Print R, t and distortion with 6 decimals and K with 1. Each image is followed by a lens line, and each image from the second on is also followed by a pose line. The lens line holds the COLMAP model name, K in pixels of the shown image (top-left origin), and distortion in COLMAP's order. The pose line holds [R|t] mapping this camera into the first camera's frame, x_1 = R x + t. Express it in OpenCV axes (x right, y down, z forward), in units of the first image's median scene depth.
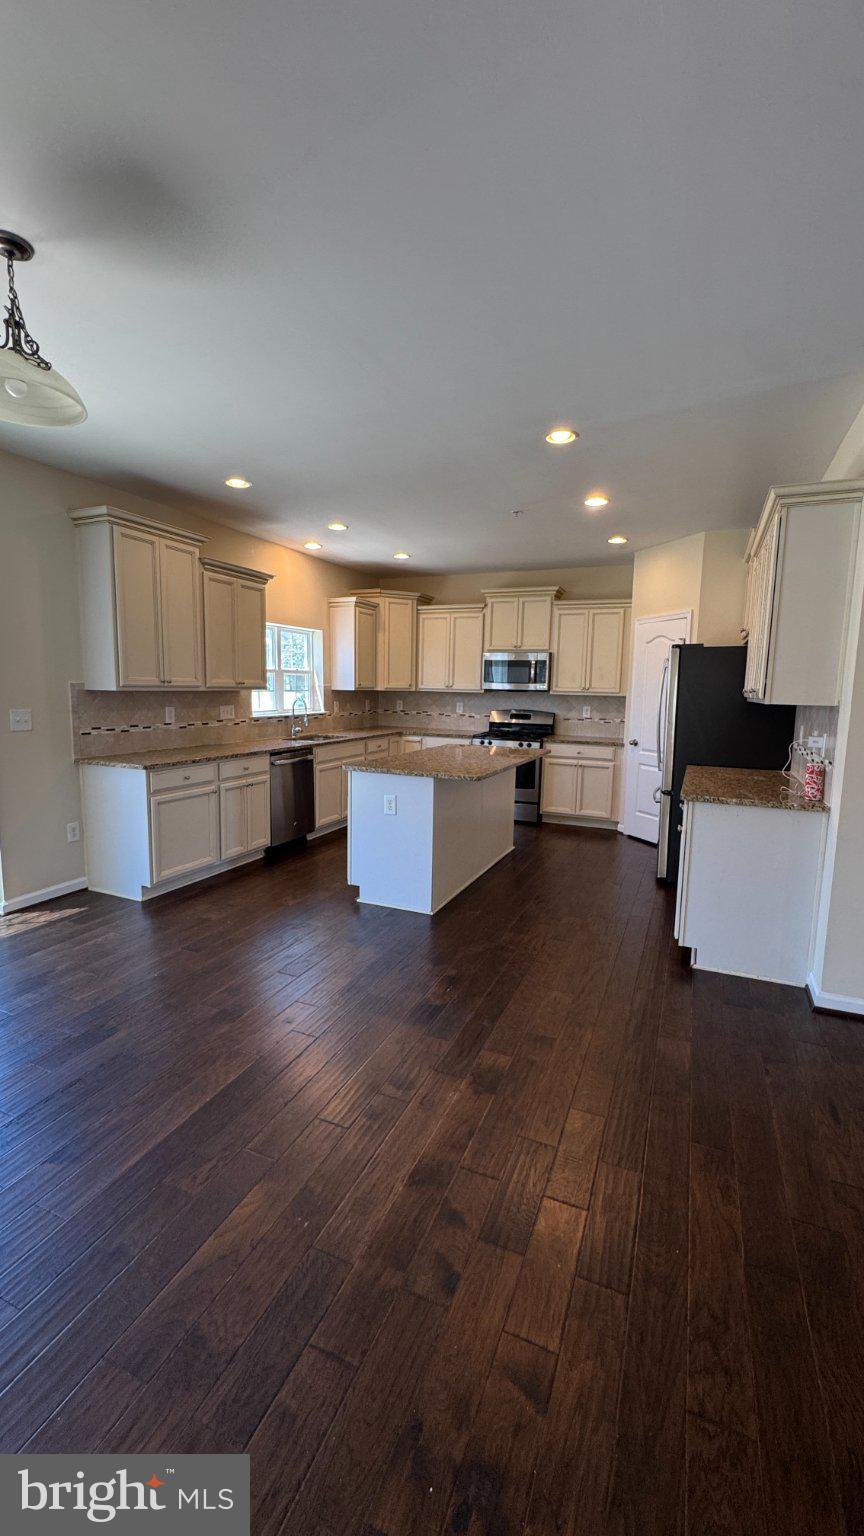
lens RADIAL K [[612.9, 0, 433.0], [0, 612.9, 765.4], [0, 0, 1]] dist [-0.003010, -0.000057]
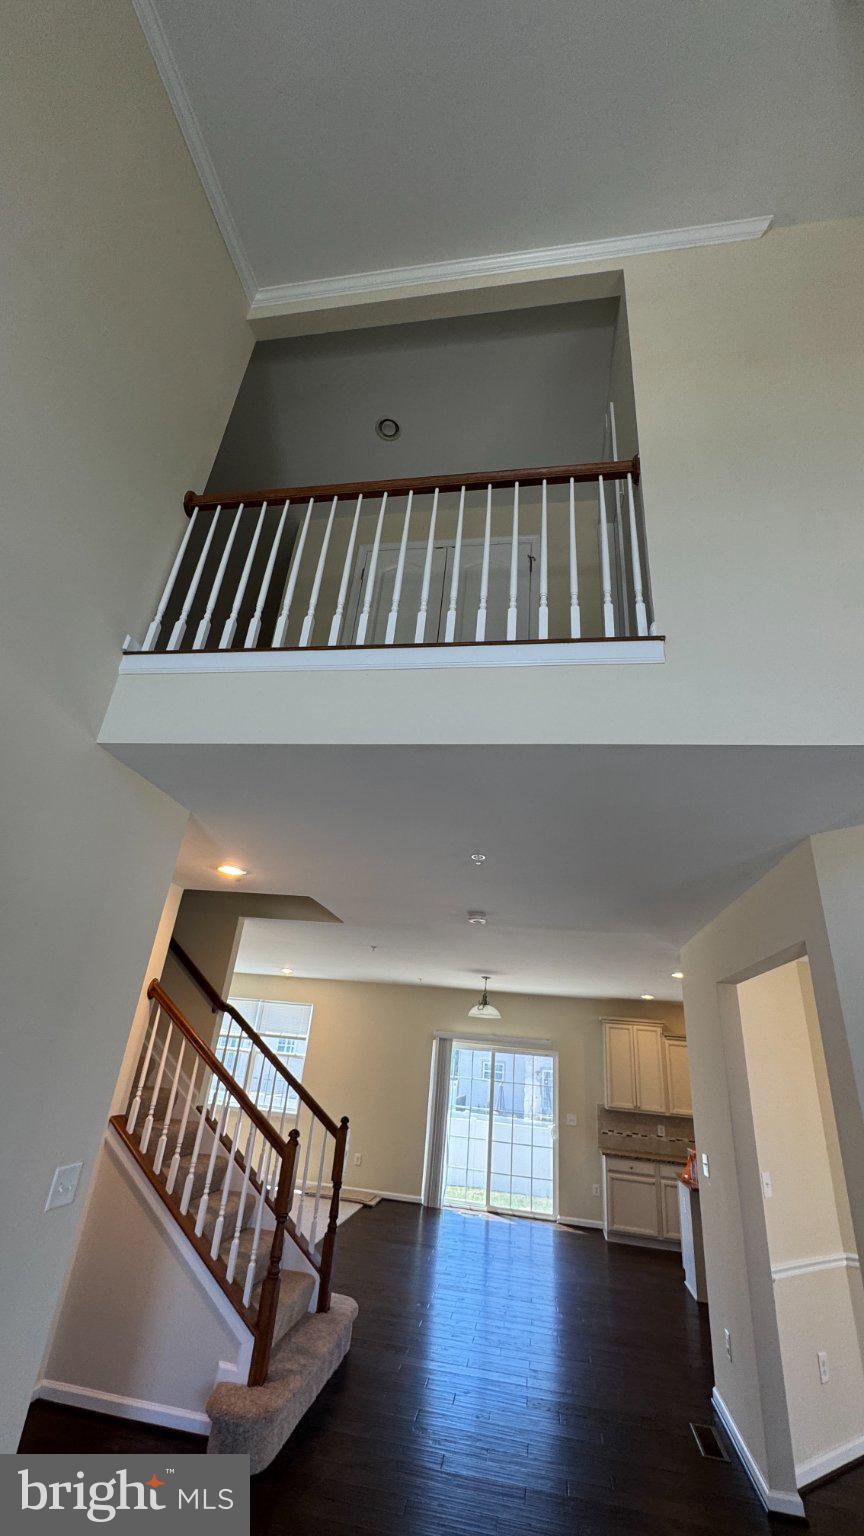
lens RADIAL K [[612.9, 0, 433.0], [0, 612.9, 765.4], [0, 0, 1]] dist [-0.003010, -0.000057]
pose [[0.242291, -0.415376, -0.876789, 1.051878], [-0.203498, 0.861855, -0.464536, -0.030734], [0.948622, 0.290978, 0.124291, -0.079319]]
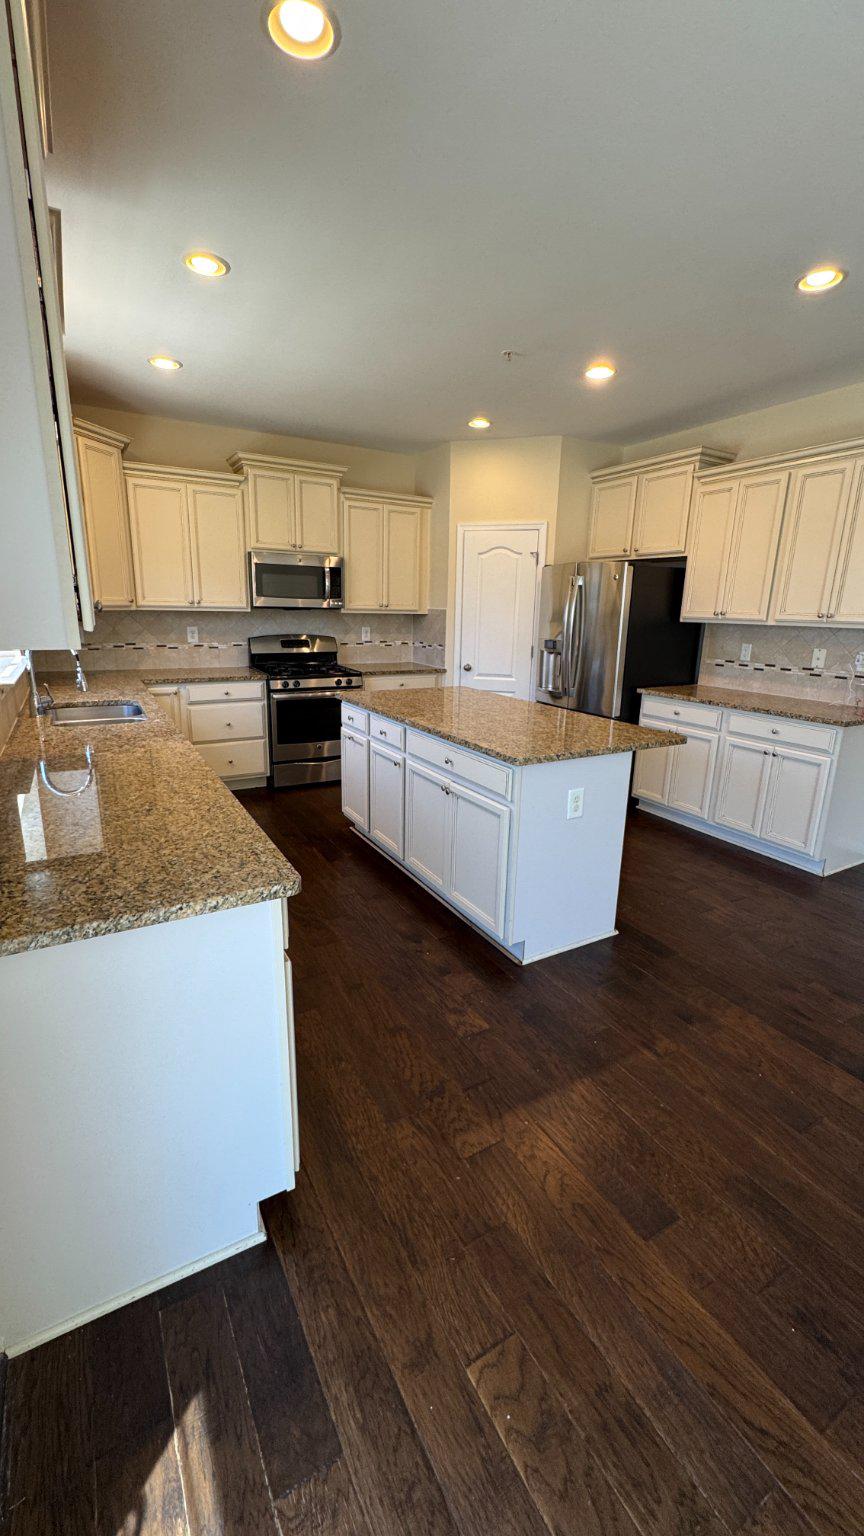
lens RADIAL K [[620.3, 0, 431.1], [0, 620.3, 759.5], [0, 0, 1]] dist [-0.002225, -0.000152]
pose [[0.603234, -0.197712, 0.772670, -0.427955], [0.094548, 0.979683, 0.176868, -0.070130], [-0.791940, -0.033638, 0.609672, 0.477033]]
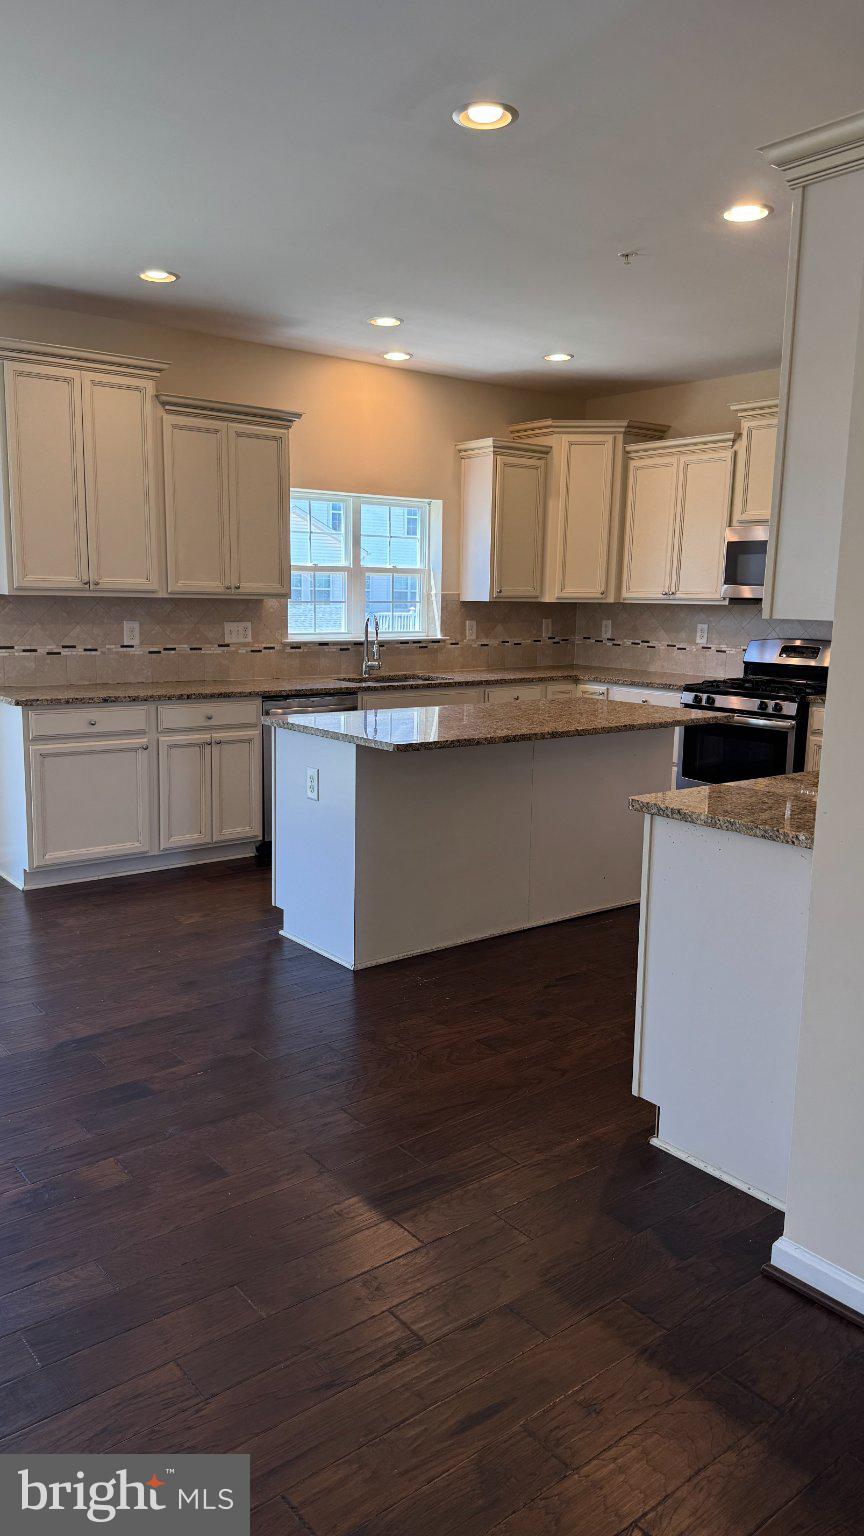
lens RADIAL K [[1080.4, 0, 425.3], [0, 1080.4, 773.9], [0, 0, 1]] dist [0.070216, -0.002183]
pose [[0.879623, 0.075441, -0.469652, 0.353619], [-0.062032, 0.997104, 0.043986, 0.000358], [0.471610, -0.009558, 0.881755, 0.066159]]
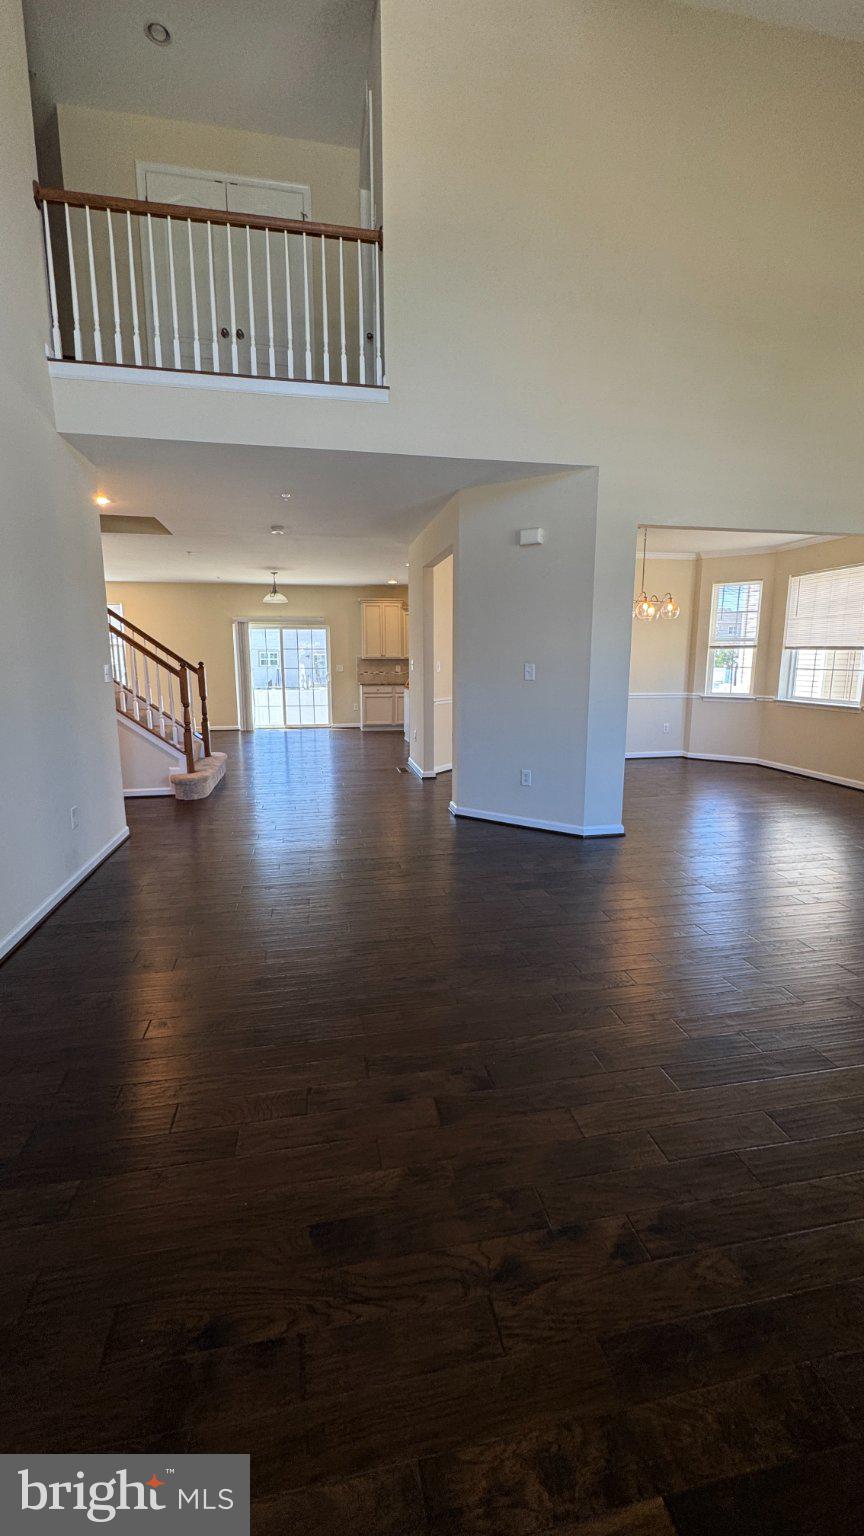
lens RADIAL K [[612.9, 0, 433.0], [0, 612.9, 765.4], [0, 0, 1]] dist [-0.003010, -0.000057]
pose [[0.564220, 0.123137, -0.816390, 1.437733], [-0.093570, 0.991982, 0.084954, 0.070131], [0.820305, 0.028457, 0.571218, -0.266594]]
